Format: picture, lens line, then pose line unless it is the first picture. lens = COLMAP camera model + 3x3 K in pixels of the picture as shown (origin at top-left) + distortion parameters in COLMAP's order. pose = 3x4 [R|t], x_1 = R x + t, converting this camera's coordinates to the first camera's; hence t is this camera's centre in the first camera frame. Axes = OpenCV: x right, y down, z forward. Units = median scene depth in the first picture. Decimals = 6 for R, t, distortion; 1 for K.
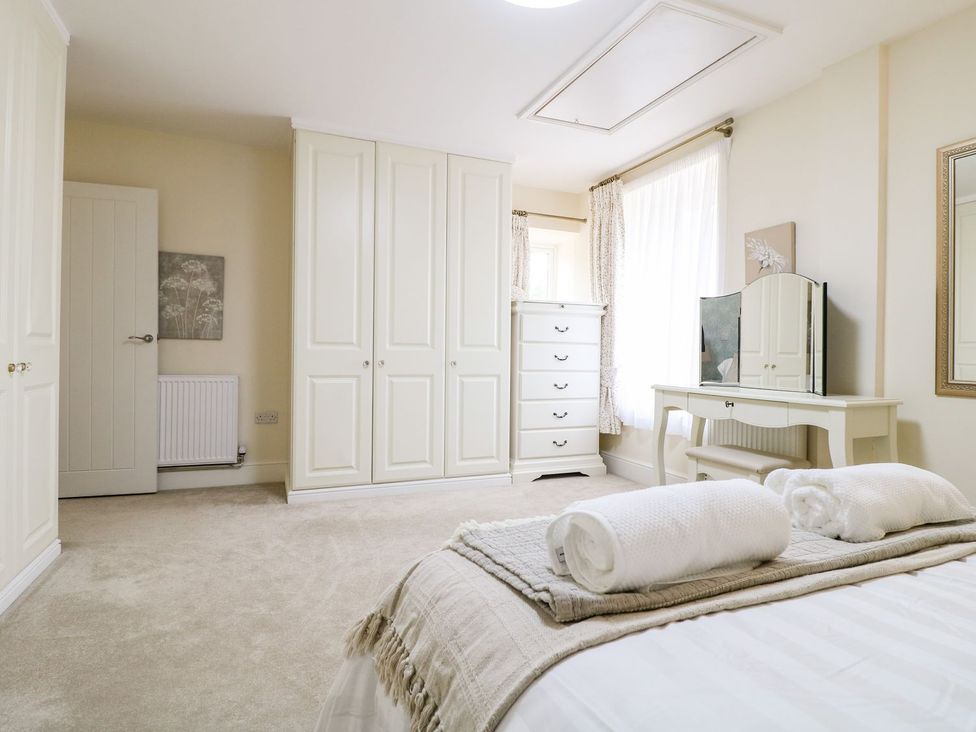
lens RADIAL K [[531.9, 0, 487.7], [0, 531.9, 358.1], [0, 0, 1]] dist [-0.004506, -0.011795]
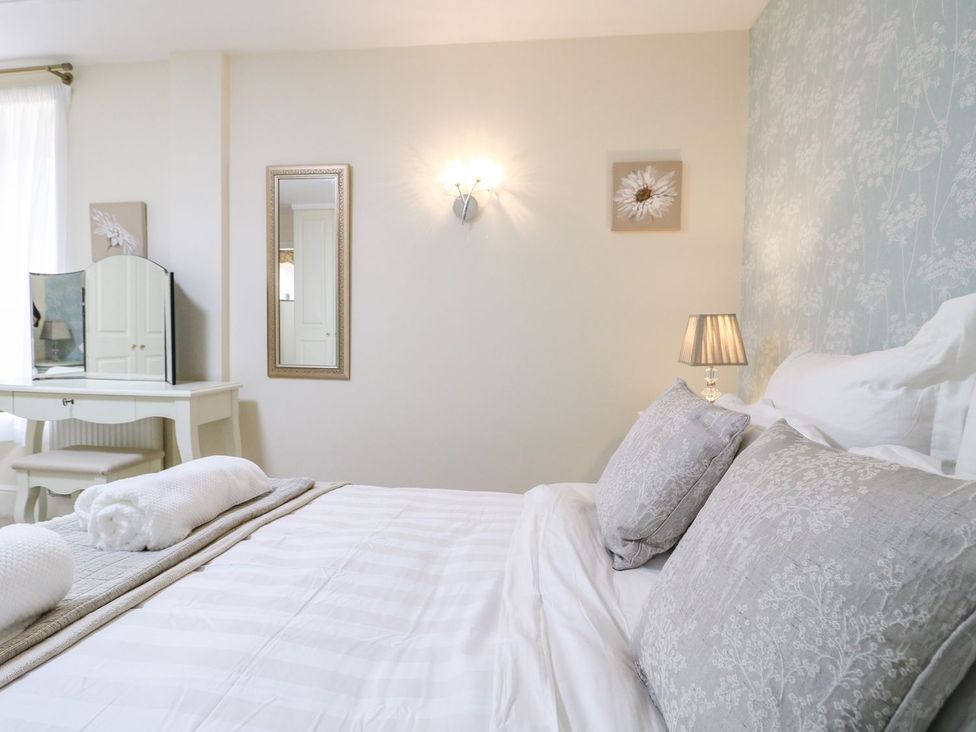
lens RADIAL K [[531.9, 0, 487.7], [0, 531.9, 358.1], [0, 0, 1]] dist [-0.004506, -0.011795]
pose [[0.508019, -0.046588, 0.860085, 0.074947], [-0.003884, 0.998402, 0.056375, -0.041786], [-0.861337, -0.031980, 0.507027, -0.030054]]
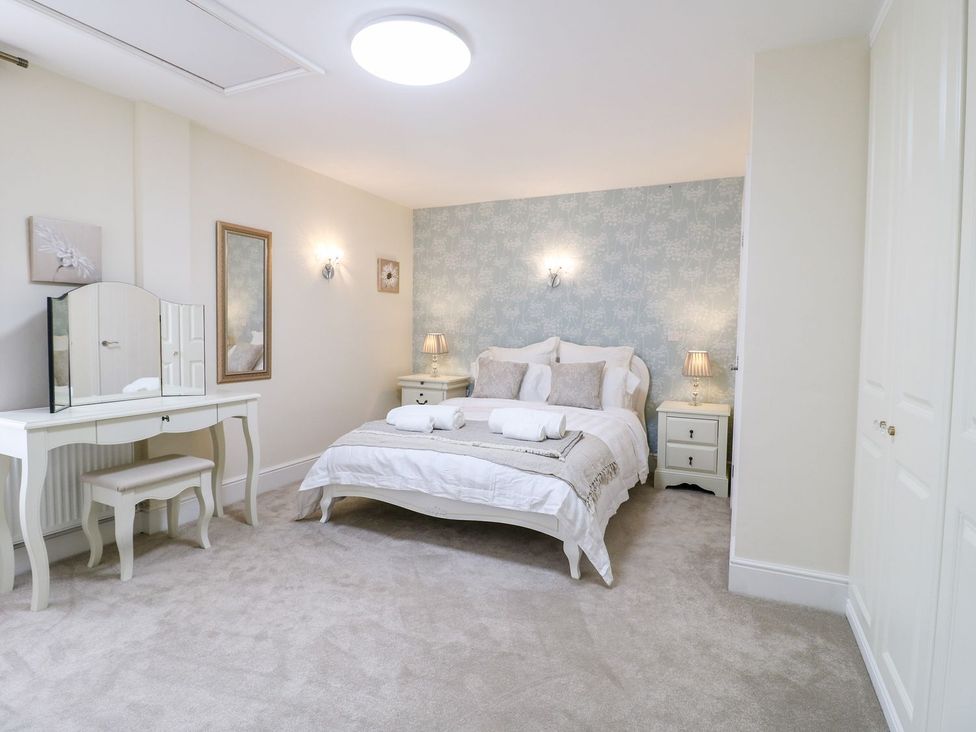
lens RADIAL K [[531.9, 0, 487.7], [0, 531.9, 358.1], [0, 0, 1]] dist [-0.004506, -0.011795]
pose [[-0.665756, -0.062906, 0.743513, -0.784504], [-0.016903, 0.997456, 0.069257, -0.121428], [-0.745978, 0.033541, -0.665125, 1.399463]]
